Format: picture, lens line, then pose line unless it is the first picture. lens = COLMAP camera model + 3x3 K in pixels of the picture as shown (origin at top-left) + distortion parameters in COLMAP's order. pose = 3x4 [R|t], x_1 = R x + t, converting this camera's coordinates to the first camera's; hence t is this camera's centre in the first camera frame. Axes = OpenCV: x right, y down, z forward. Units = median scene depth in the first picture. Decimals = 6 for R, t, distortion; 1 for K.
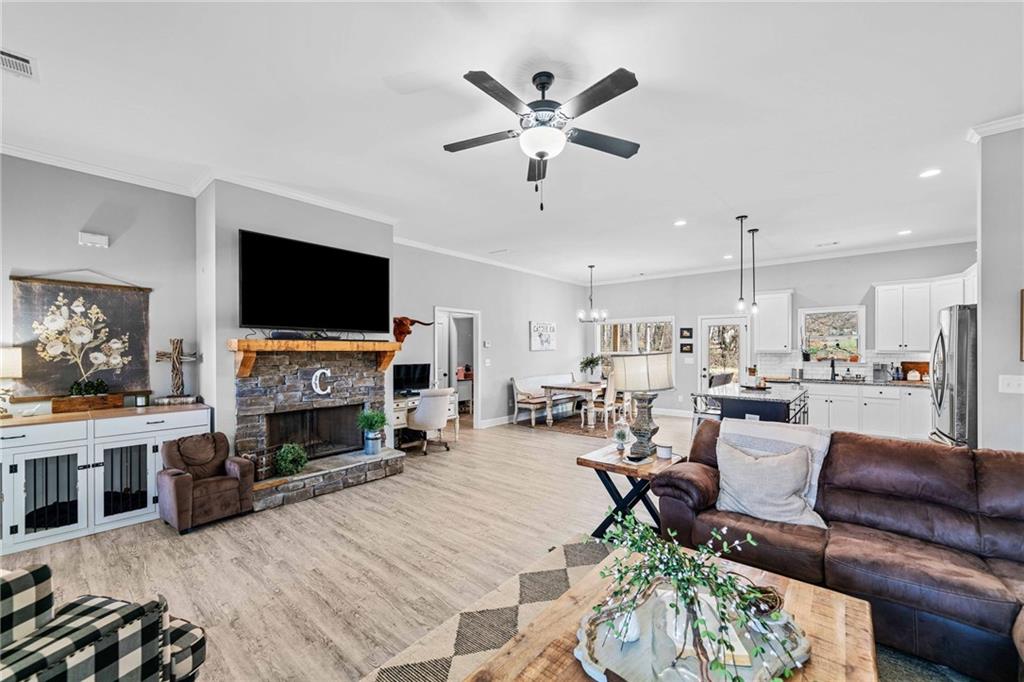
lens RADIAL K [[415.5, 0, 508.3], [0, 415.5, 344.0], [0, 0, 1]] dist [0.001522, 0.000208]
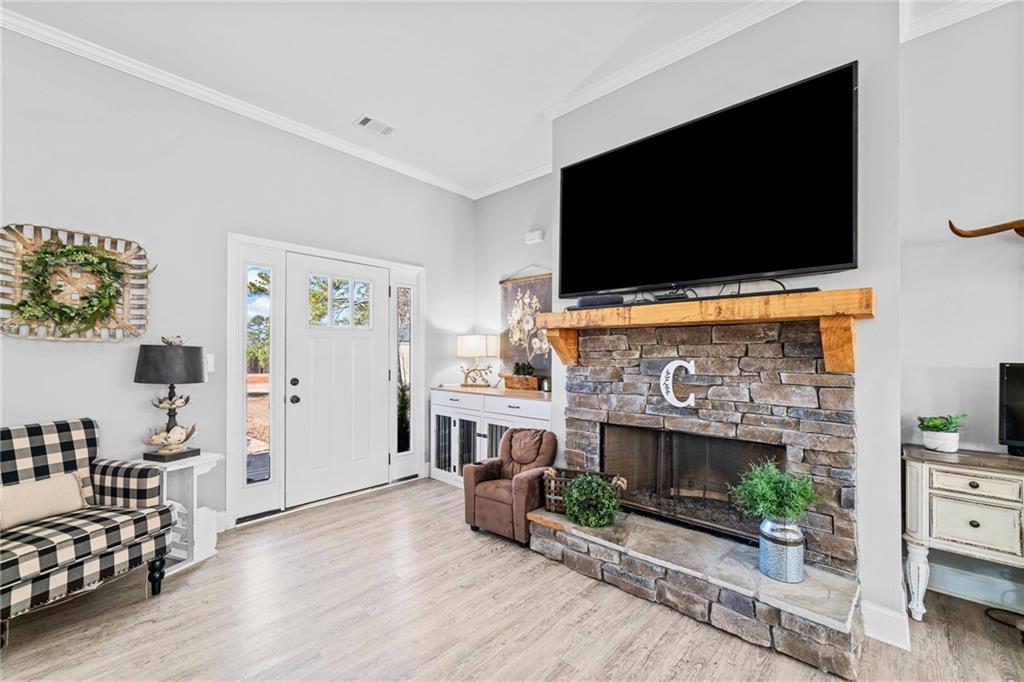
lens RADIAL K [[415.5, 0, 503.7], [0, 415.5, 353.0], [0, 0, 1]] dist [0.001522, 0.000208]
pose [[-0.042718, -0.001230, -0.999086, 0.098595], [0.011038, 0.999938, -0.001703, 0.052736], [0.999026, -0.011100, -0.042702, 0.837330]]
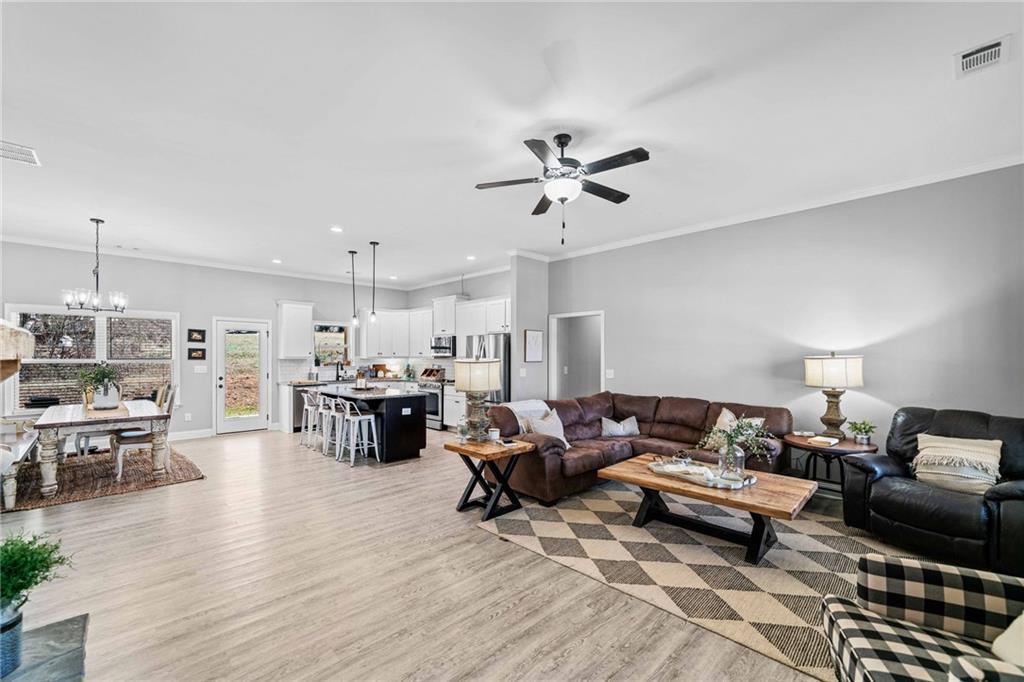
lens RADIAL K [[415.5, 0, 509.3], [0, 415.5, 353.4], [0, 0, 1]] dist [0.001522, 0.000208]
pose [[0.077110, 0.006741, 0.997000, -0.693394], [-0.017493, 0.999832, -0.005407, 0.004602], [-0.996869, -0.017023, 0.077215, 0.633073]]
